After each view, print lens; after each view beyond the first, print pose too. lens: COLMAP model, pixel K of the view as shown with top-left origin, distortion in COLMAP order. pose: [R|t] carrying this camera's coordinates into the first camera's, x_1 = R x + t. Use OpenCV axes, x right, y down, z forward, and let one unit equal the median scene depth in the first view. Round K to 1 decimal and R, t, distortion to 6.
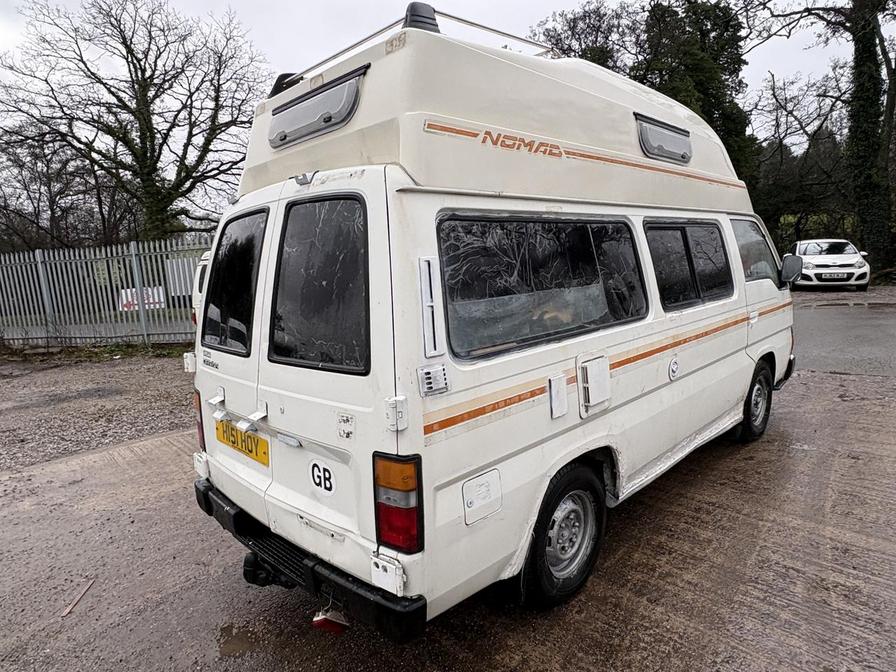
lens RADIAL K [[538.6, 0, 450.5], [0, 538.6, 341.2], [0, 0, 1]] dist [0.002482, 0.001464]
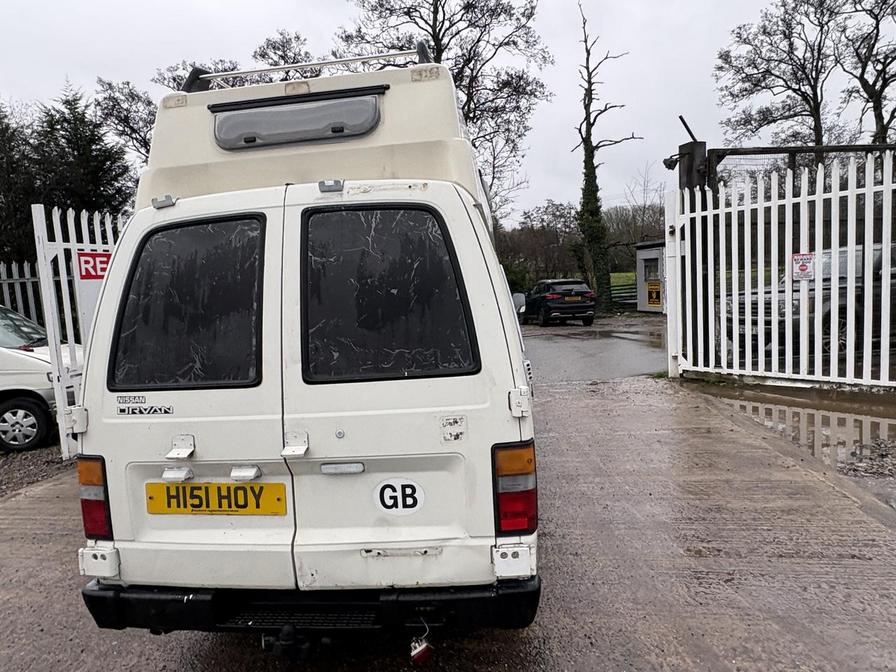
lens RADIAL K [[538.6, 0, 444.9], [0, 538.6, 340.8], [0, 0, 1]] dist [0.002482, 0.001464]
pose [[0.790291, -0.050525, 0.610645, -0.720893], [0.113280, 0.991463, -0.064572, 0.052006], [-0.602169, 0.120205, 0.789267, 0.173384]]
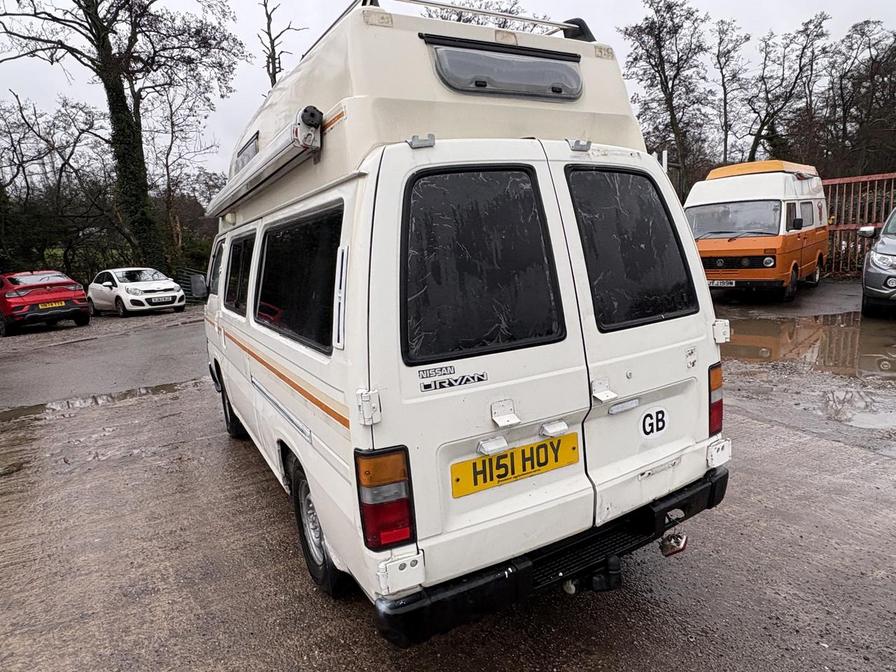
lens RADIAL K [[538.6, 0, 447.2], [0, 538.6, 333.7], [0, 0, 1]] dist [0.002482, 0.001464]
pose [[0.287812, -0.121420, 0.949959, -1.355012], [0.197040, 0.978216, 0.065334, -0.078042], [-0.937198, 0.168376, 0.305467, 1.009239]]
